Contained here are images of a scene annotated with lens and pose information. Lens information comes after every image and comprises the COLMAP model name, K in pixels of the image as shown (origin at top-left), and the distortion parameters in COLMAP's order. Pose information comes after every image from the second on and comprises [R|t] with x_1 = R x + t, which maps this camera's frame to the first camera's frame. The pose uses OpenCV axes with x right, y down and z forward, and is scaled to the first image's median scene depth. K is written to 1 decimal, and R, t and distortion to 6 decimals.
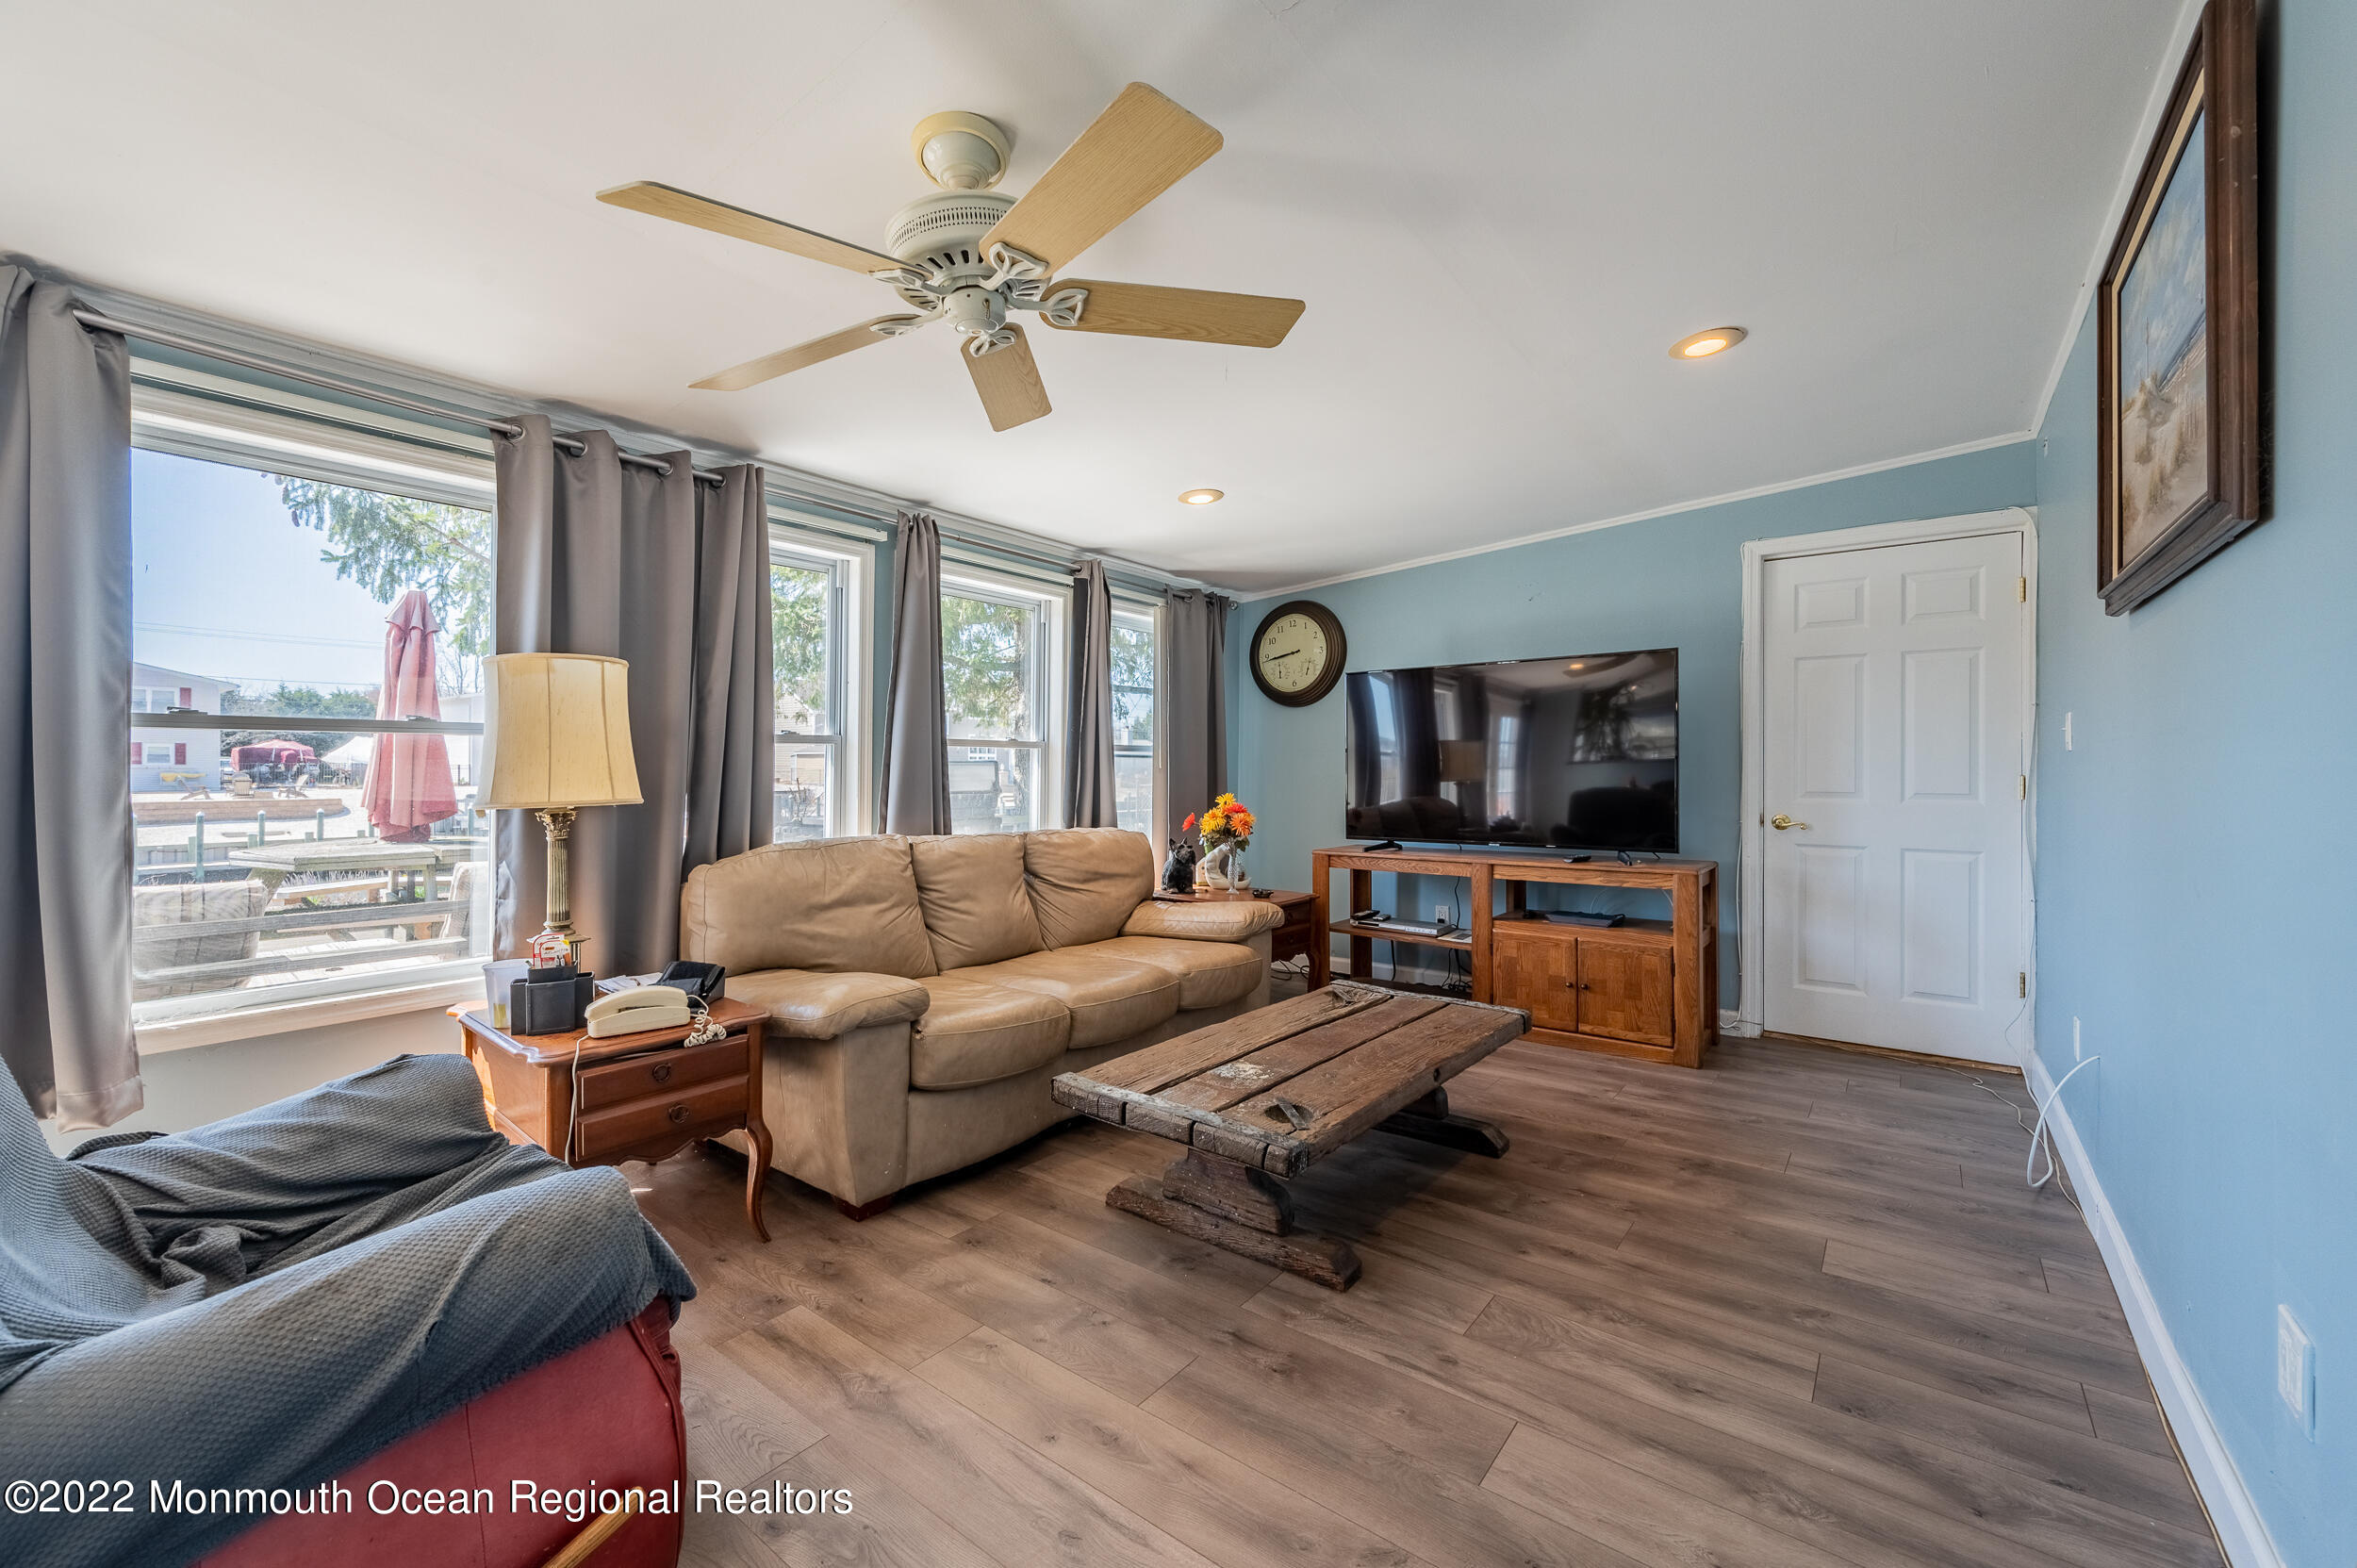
lens RADIAL K [[949.4, 0, 1156.8], [0, 949.4, 778.0], [0, 0, 1]] dist [0.000693, 0.000557]
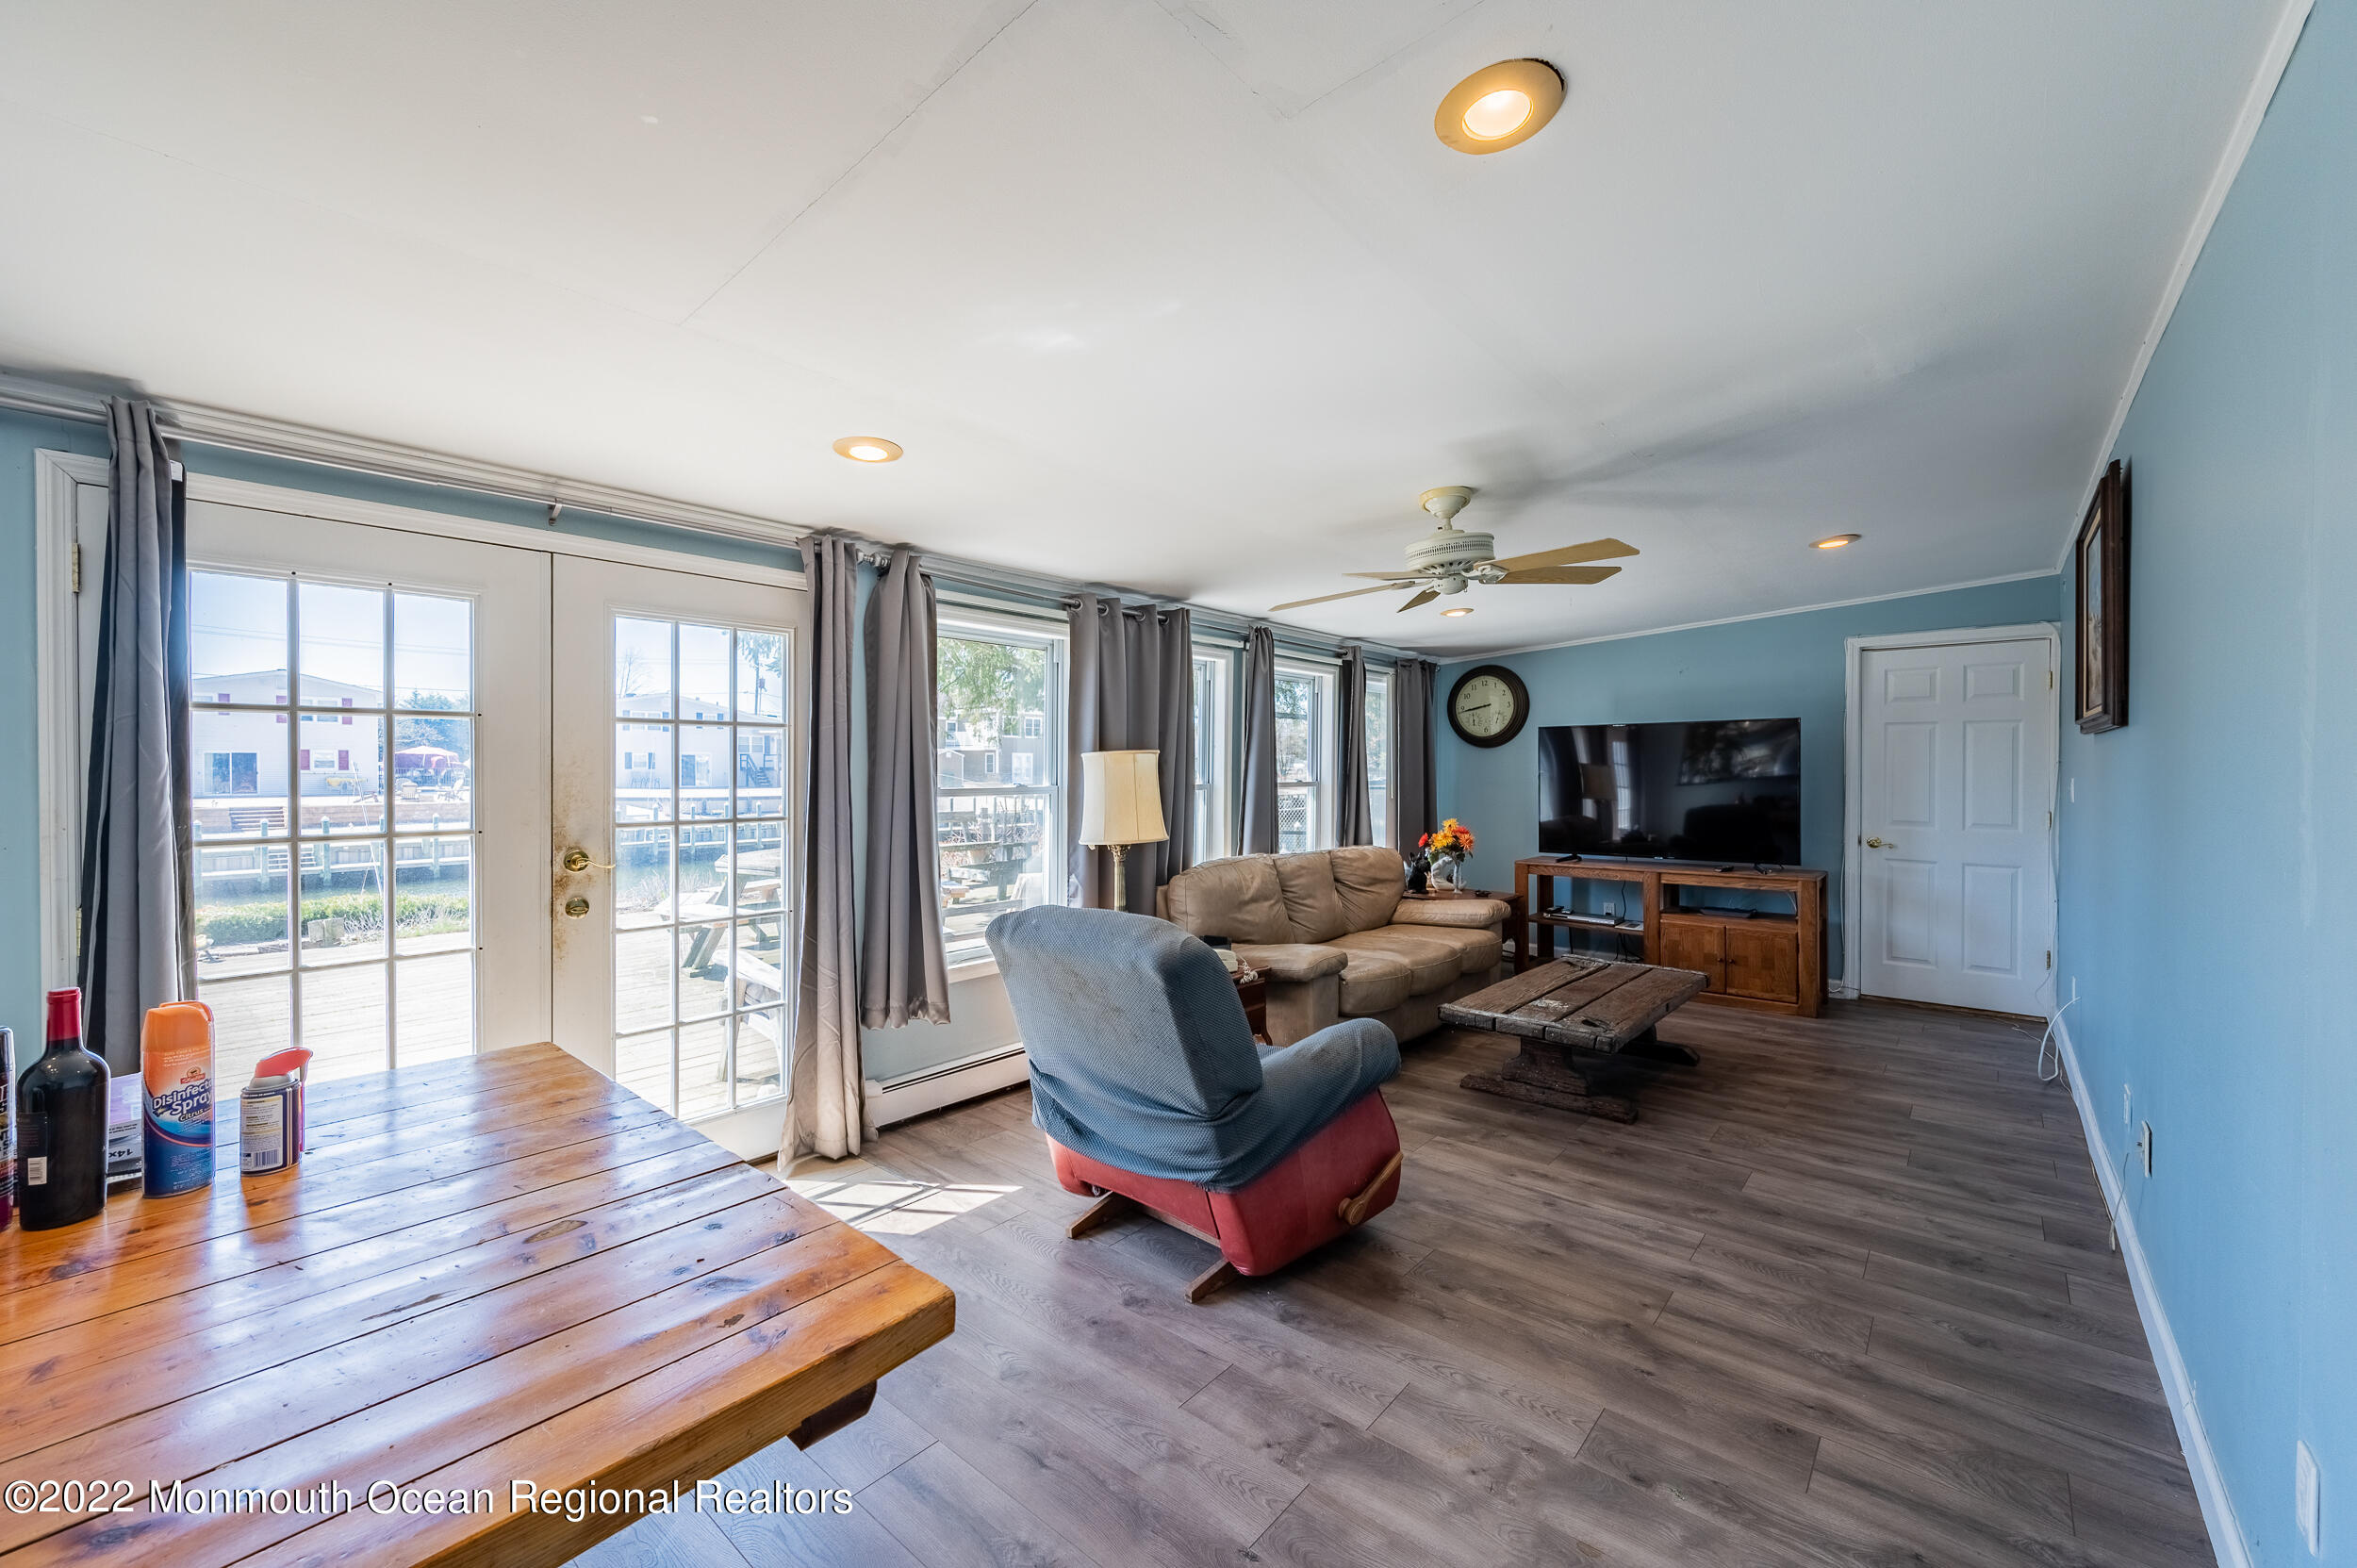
lens RADIAL K [[958.1, 0, 1192.2], [0, 958.1, 781.1], [0, 0, 1]] dist [0.000921, -0.000229]
pose [[0.999833, -0.000411, -0.018266, -0.330356], [0.000540, 0.999975, 0.007049, -0.057310], [0.018263, -0.007057, 0.999808, -0.438845]]
